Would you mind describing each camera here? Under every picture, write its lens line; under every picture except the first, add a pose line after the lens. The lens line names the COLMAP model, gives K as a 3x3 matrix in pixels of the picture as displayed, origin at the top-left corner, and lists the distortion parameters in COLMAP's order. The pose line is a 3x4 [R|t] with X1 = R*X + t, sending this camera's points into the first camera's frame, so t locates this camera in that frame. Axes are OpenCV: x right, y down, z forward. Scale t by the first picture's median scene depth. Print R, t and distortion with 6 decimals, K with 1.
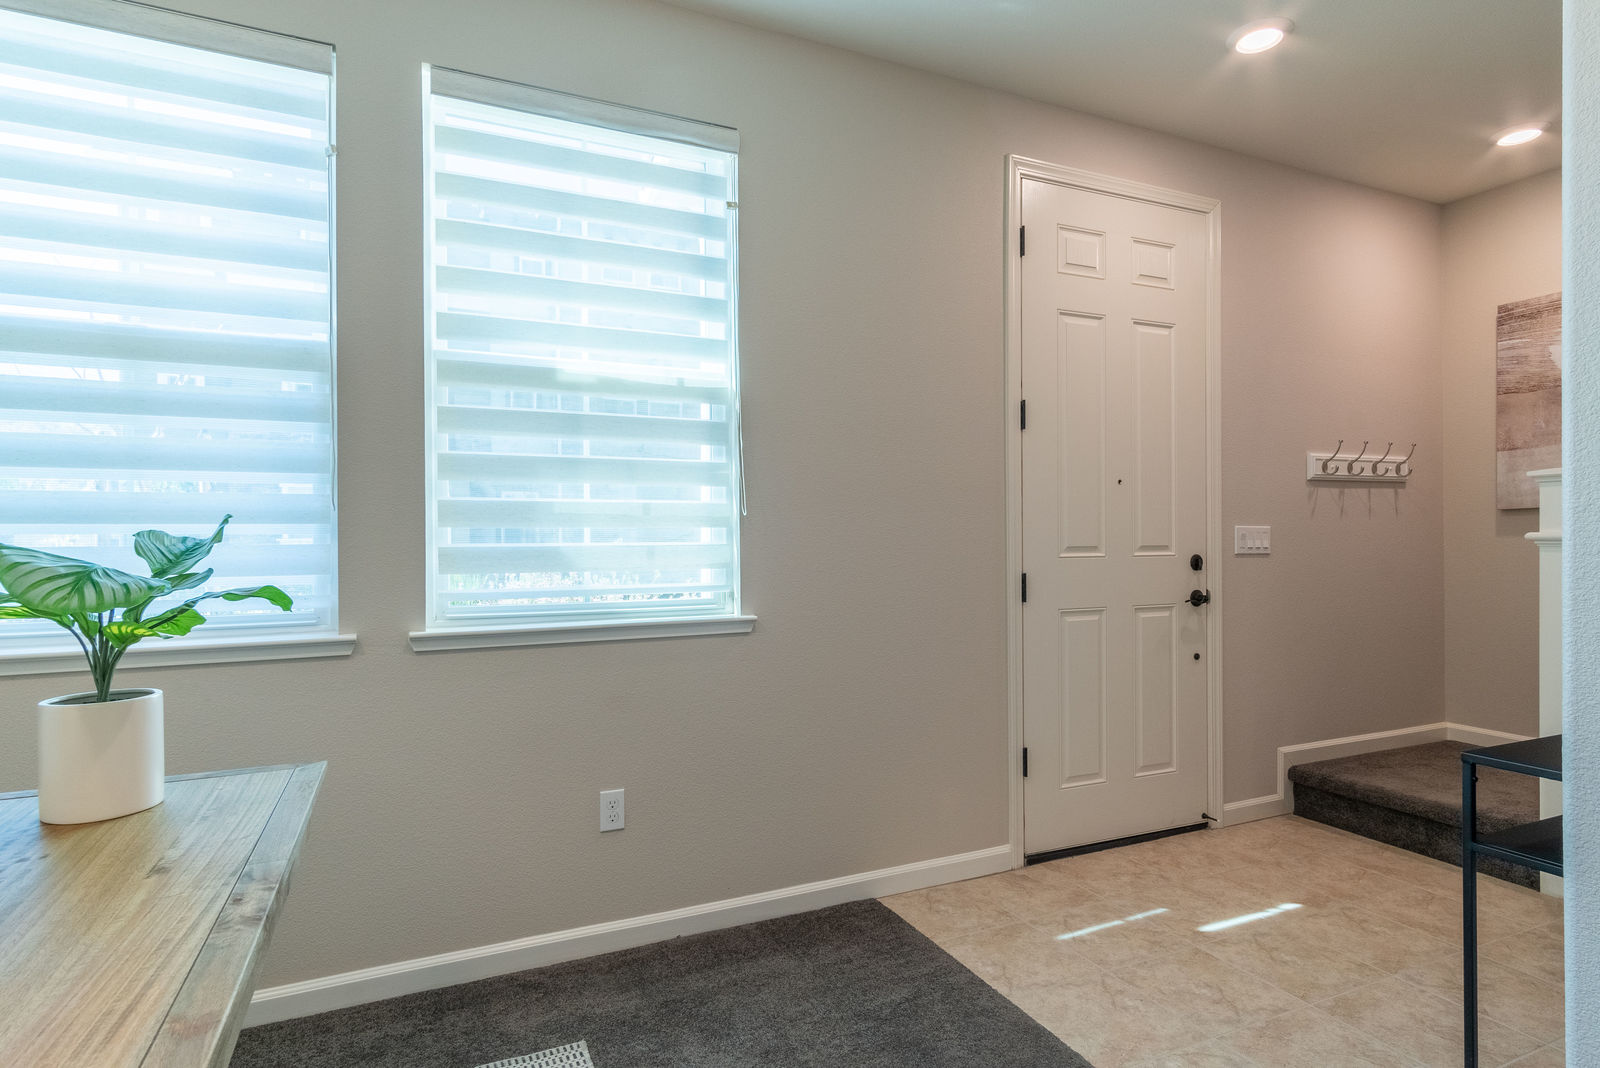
lens RADIAL K [[853.7, 0, 802.6], [0, 853.7, 538.7], [0, 0, 1]] dist [0.003319, 0.001834]
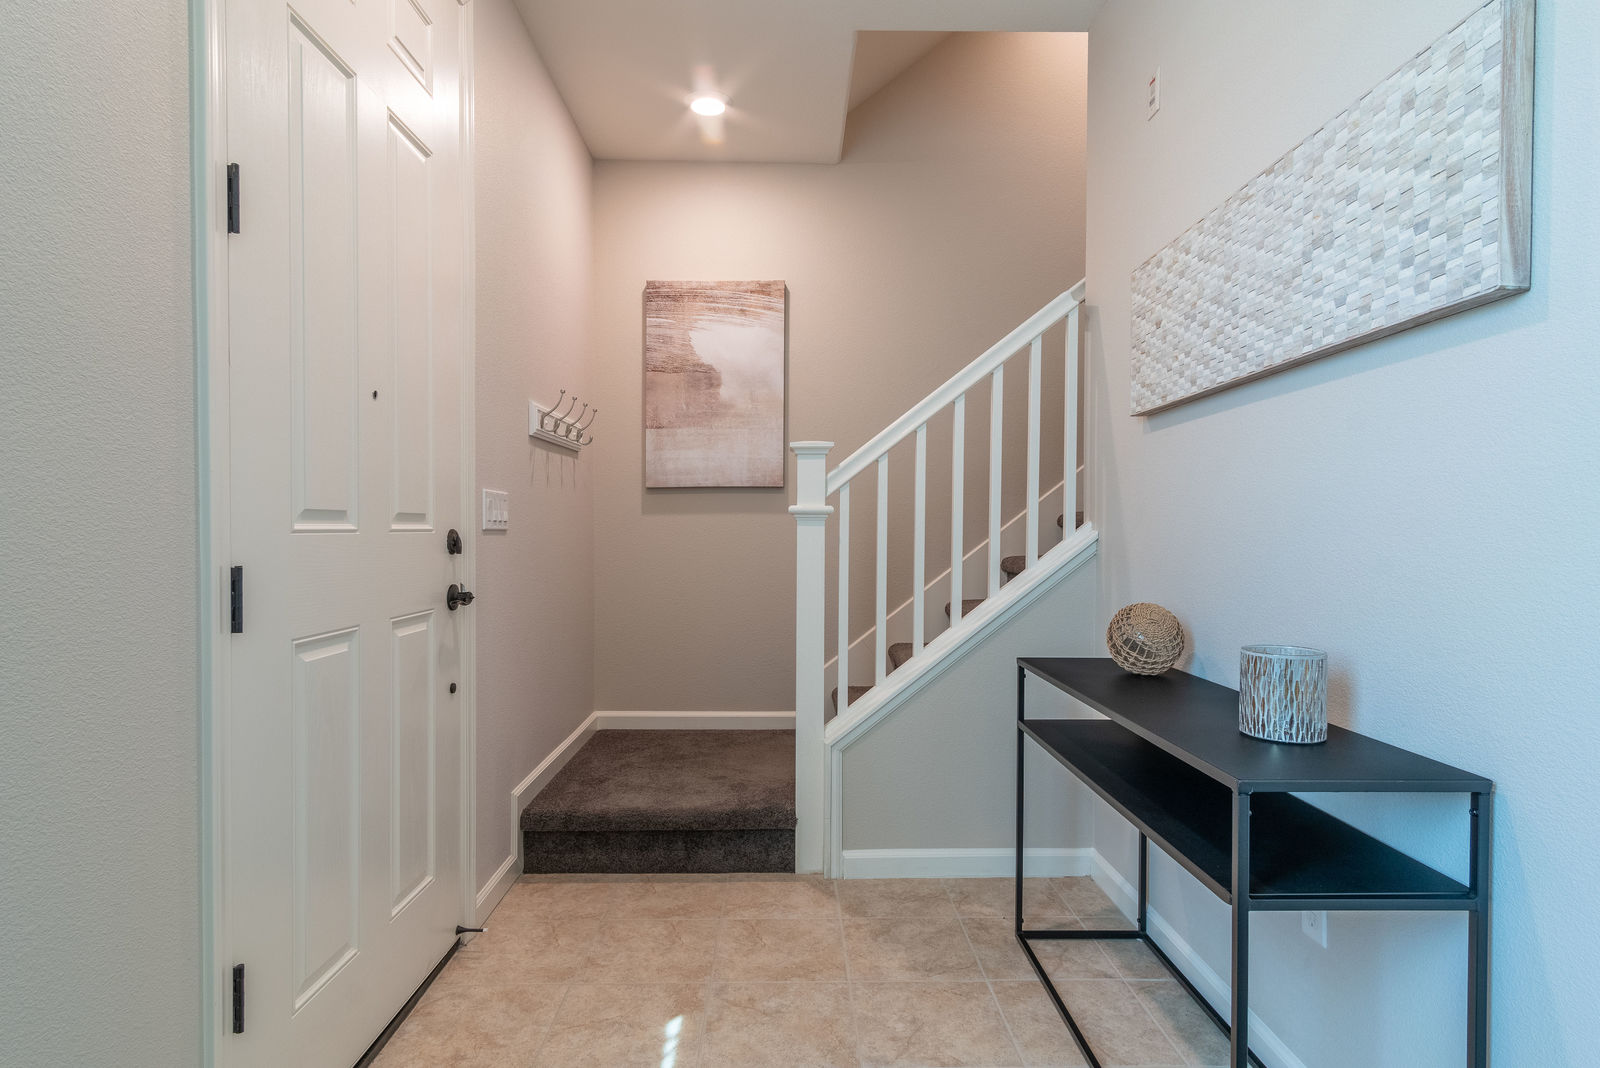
lens RADIAL K [[853.7, 0, 802.6], [0, 853.7, 538.7], [0, 0, 1]] dist [0.003319, 0.001834]
pose [[0.398093, -0.004578, 0.917334, -0.022916], [-0.004628, 0.999965, 0.006999, 0.019615], [-0.917333, -0.007031, 0.398058, 0.501955]]
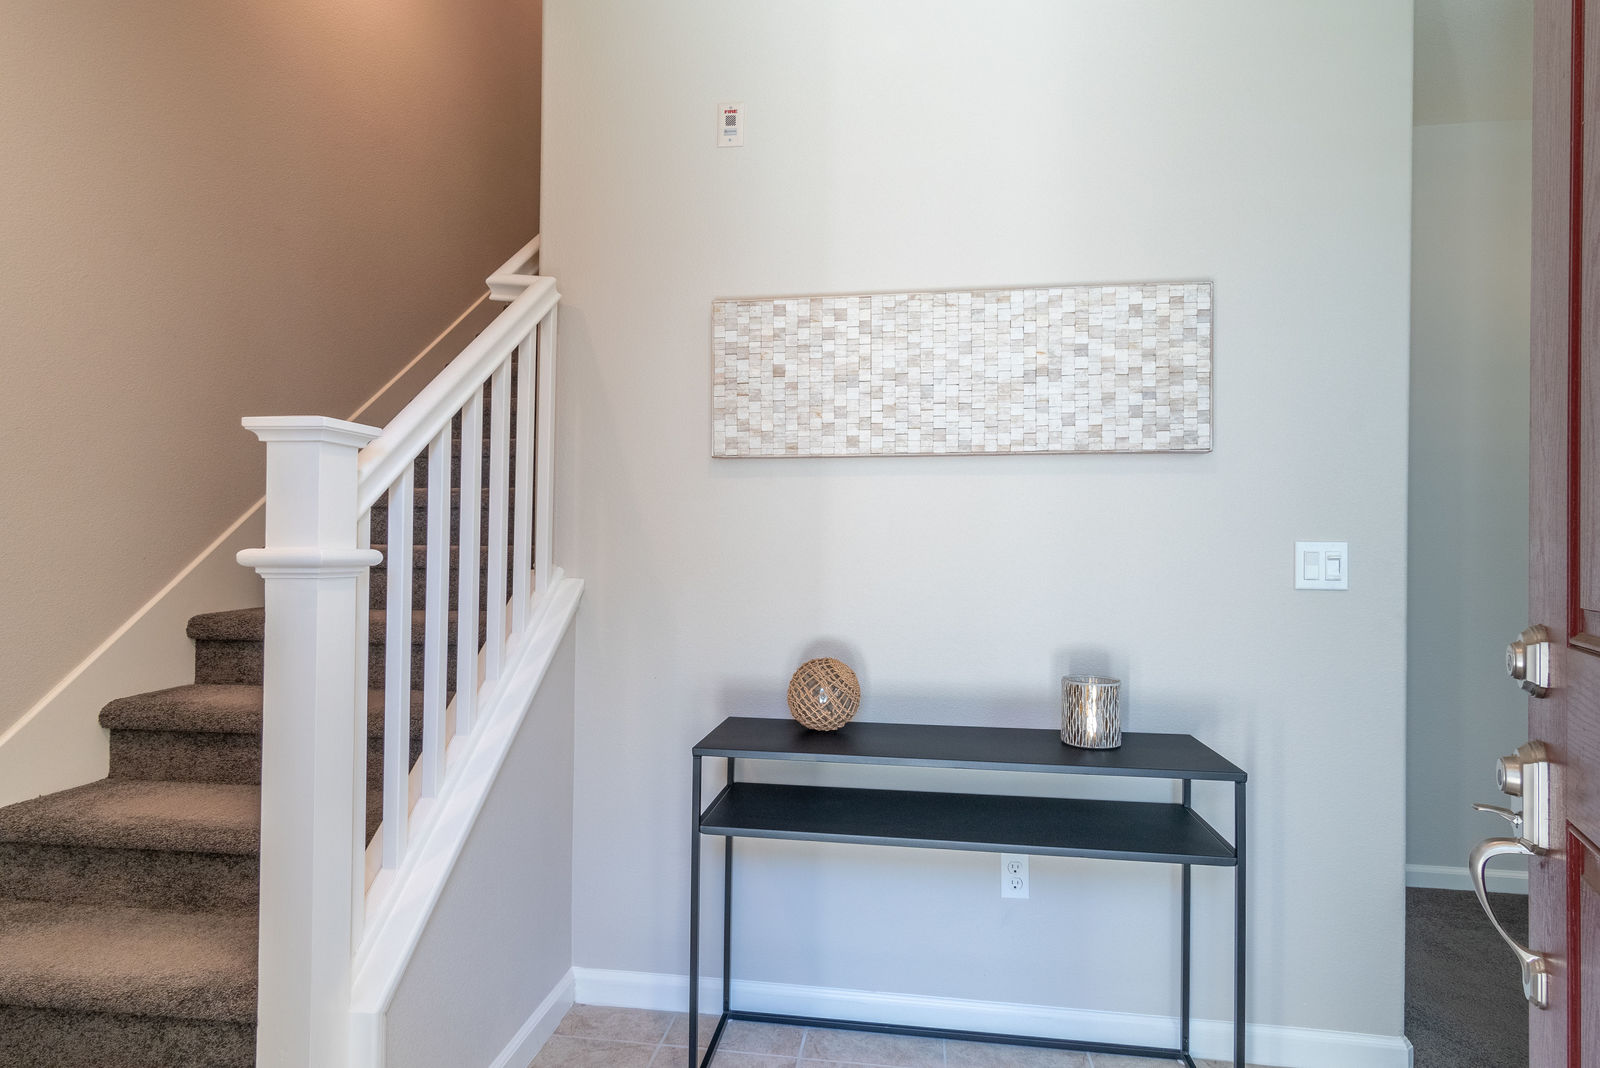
lens RADIAL K [[853.7, 0, 802.6], [0, 853.7, 538.7], [0, 0, 1]] dist [0.003319, 0.001834]
pose [[-0.845749, -0.001395, 0.533579, 0.305415], [-0.008025, 0.999917, -0.010107, -0.008102], [-0.533520, -0.012830, -0.845690, 1.010171]]
